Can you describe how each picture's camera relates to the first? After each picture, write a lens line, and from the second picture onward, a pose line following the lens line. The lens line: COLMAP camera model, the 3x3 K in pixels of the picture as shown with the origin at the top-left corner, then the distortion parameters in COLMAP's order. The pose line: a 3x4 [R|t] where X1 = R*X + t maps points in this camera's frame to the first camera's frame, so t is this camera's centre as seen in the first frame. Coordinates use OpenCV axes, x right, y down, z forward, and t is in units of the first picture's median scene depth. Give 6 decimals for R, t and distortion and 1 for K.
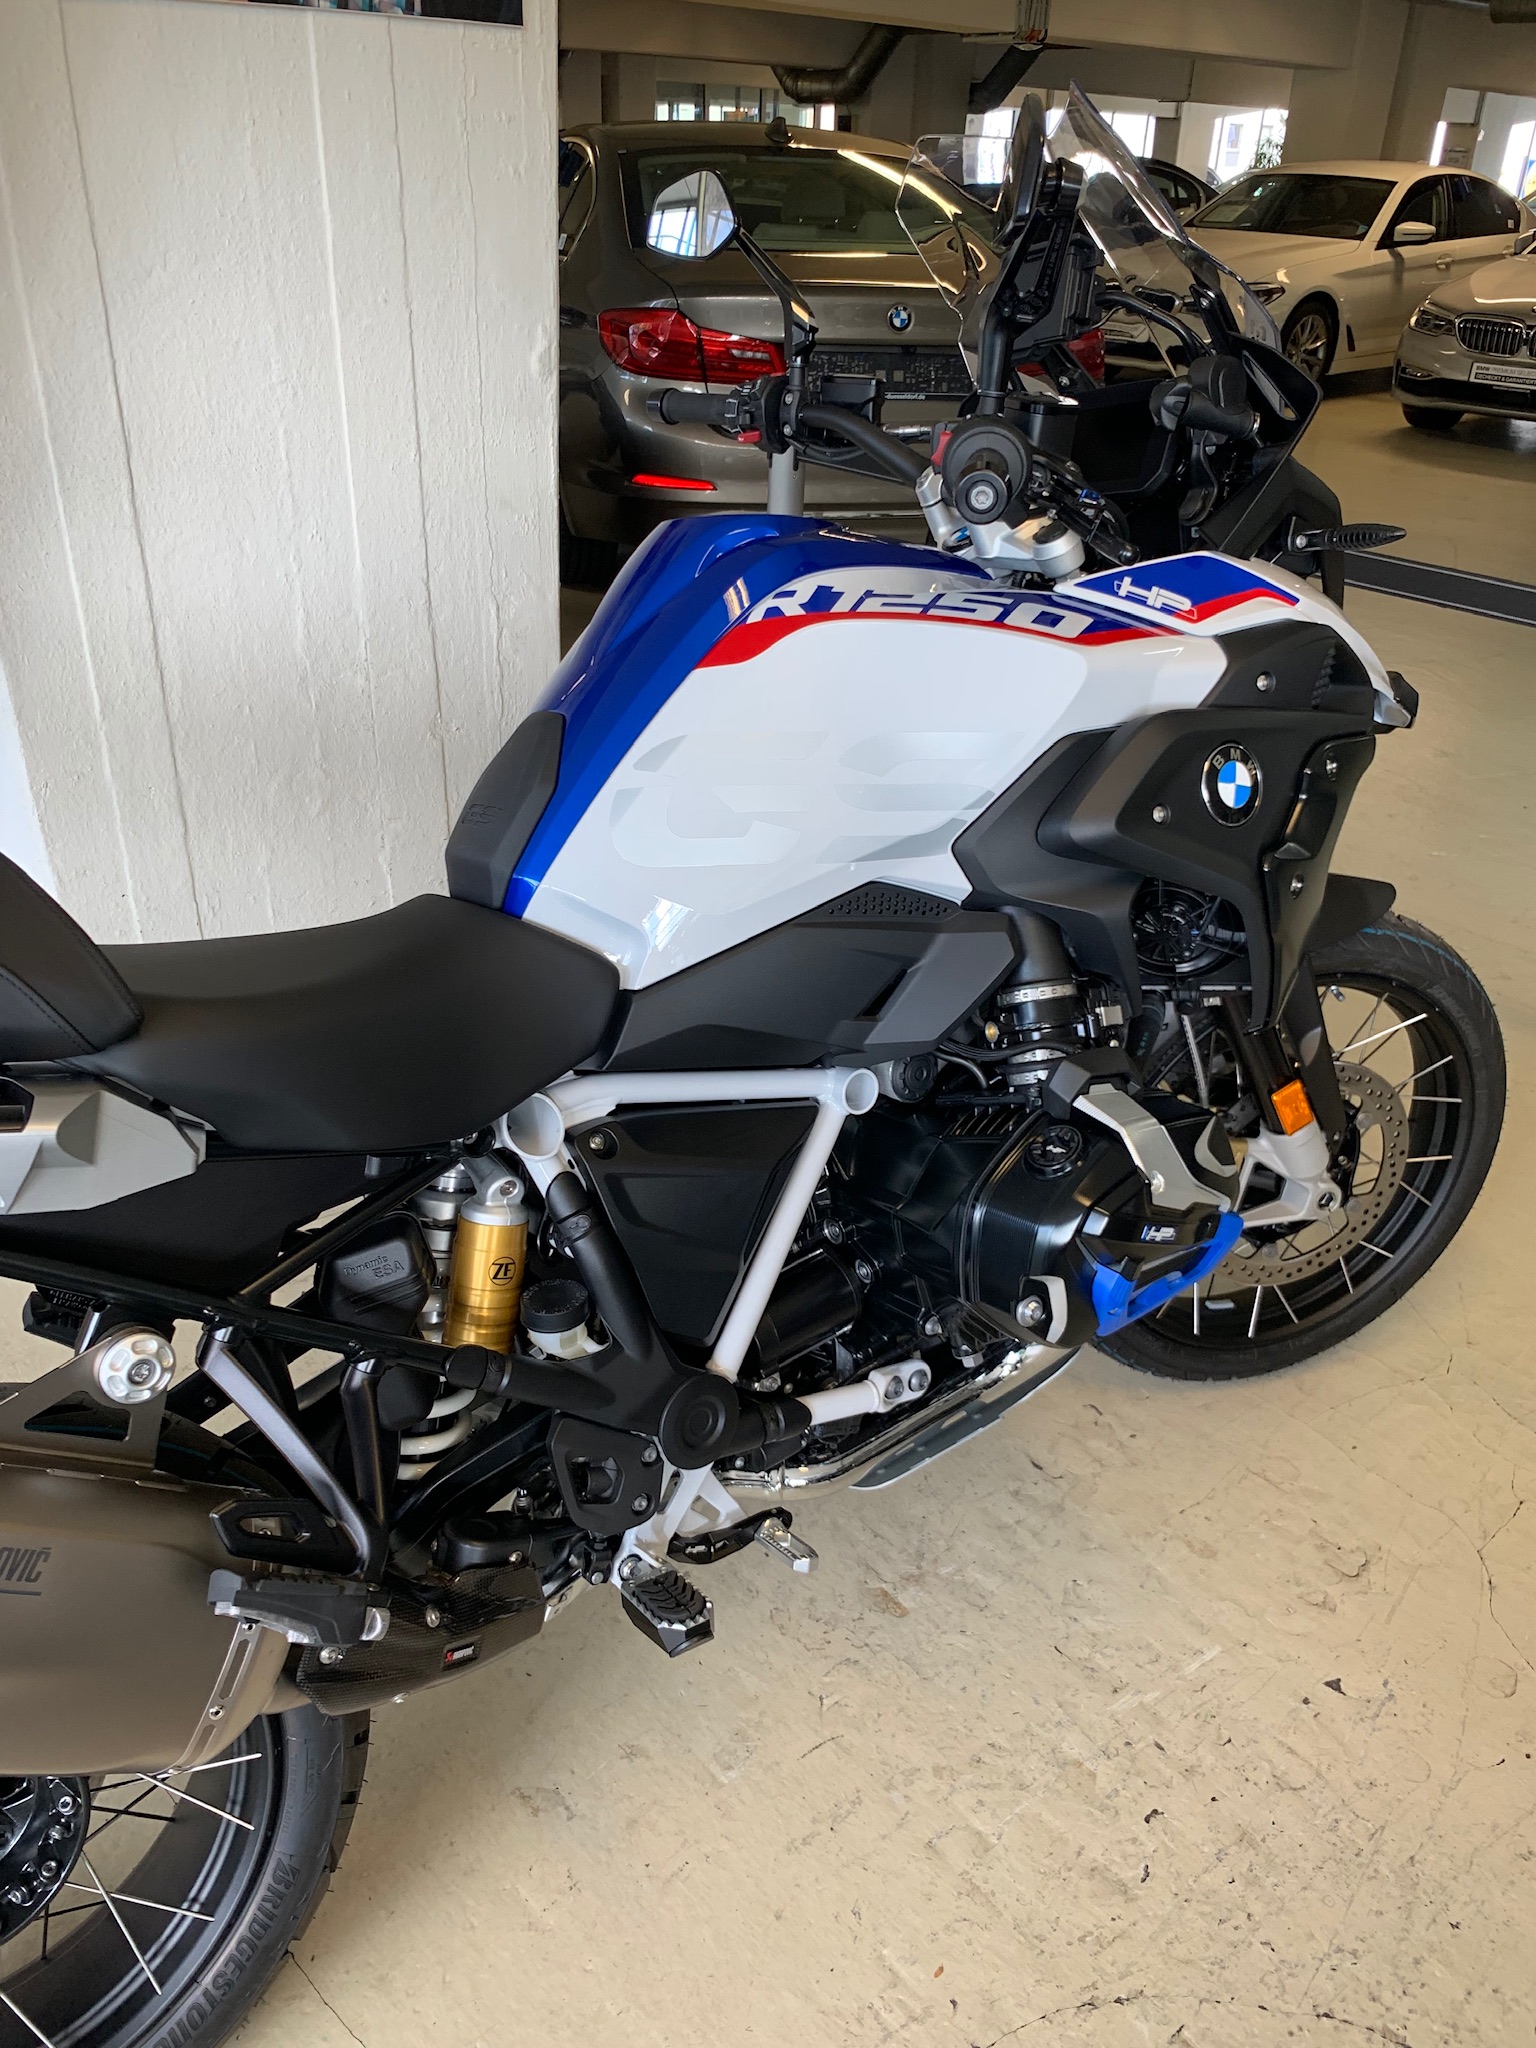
lens RADIAL K [[1528.3, 0, 768.0], [0, 1528.3, 1024.0], [0, 0, 1]] dist [0.007096, 0.005707]
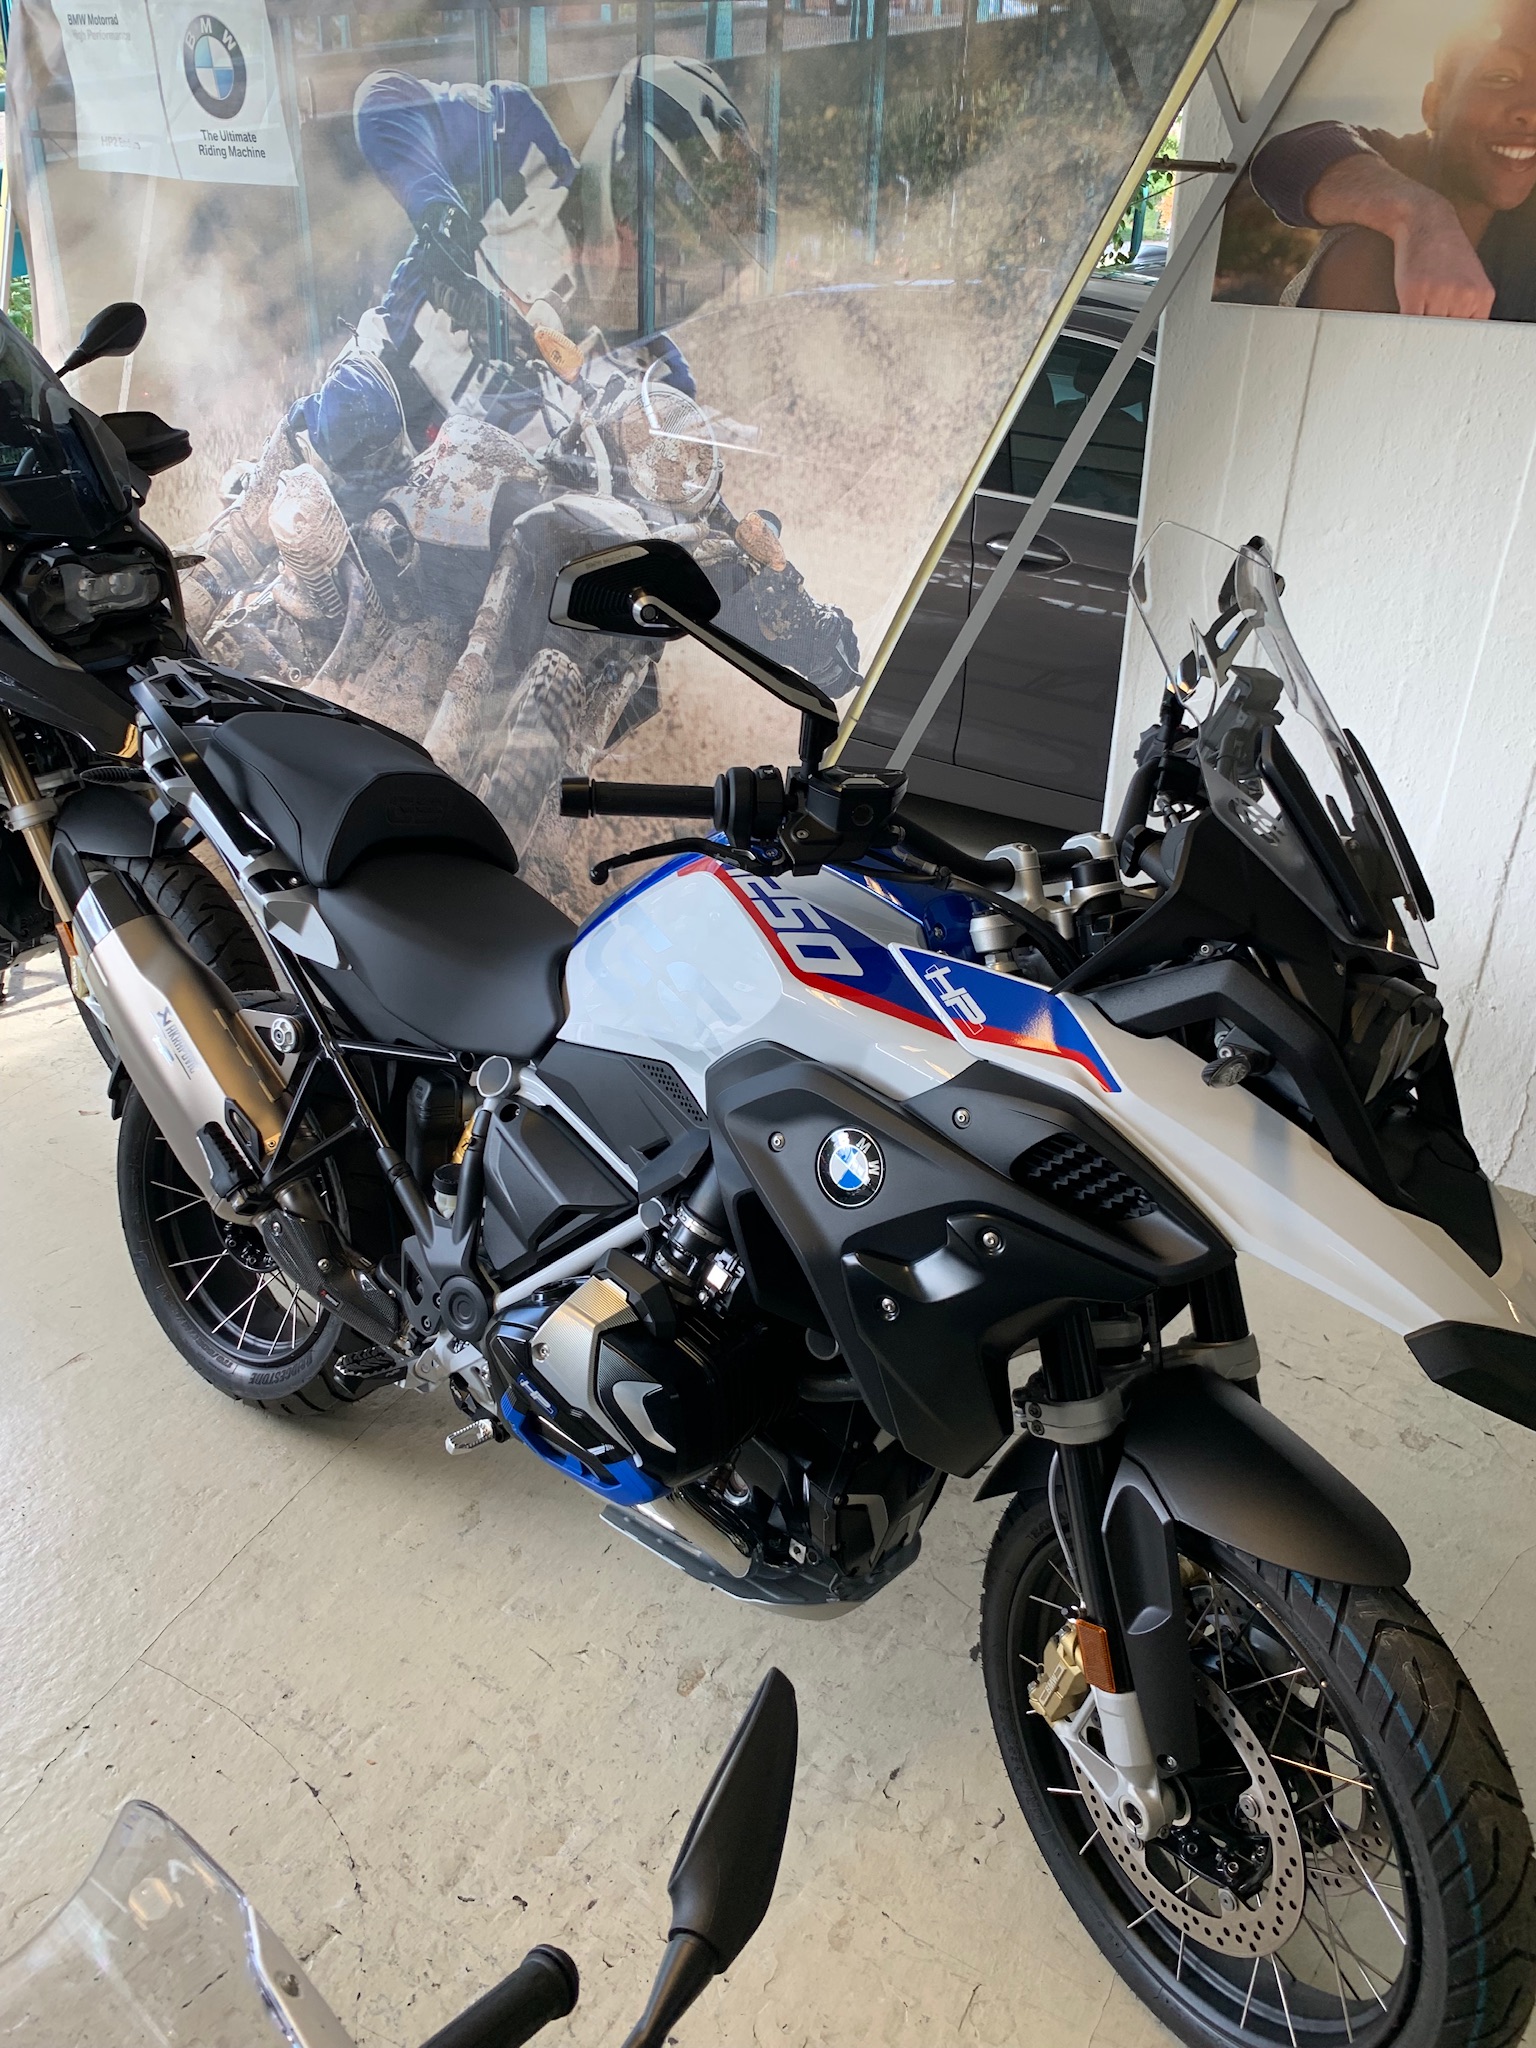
lens RADIAL K [[1552.4, 0, 768.0], [0, 1552.4, 1024.0], [0, 0, 1]] dist [0.008550, 0.000757]
pose [[0.294317, 0.437253, -0.849816, 1.136649], [-0.503619, 0.826681, 0.250931, -0.474229], [0.812247, 0.354130, 0.463515, 0.437161]]
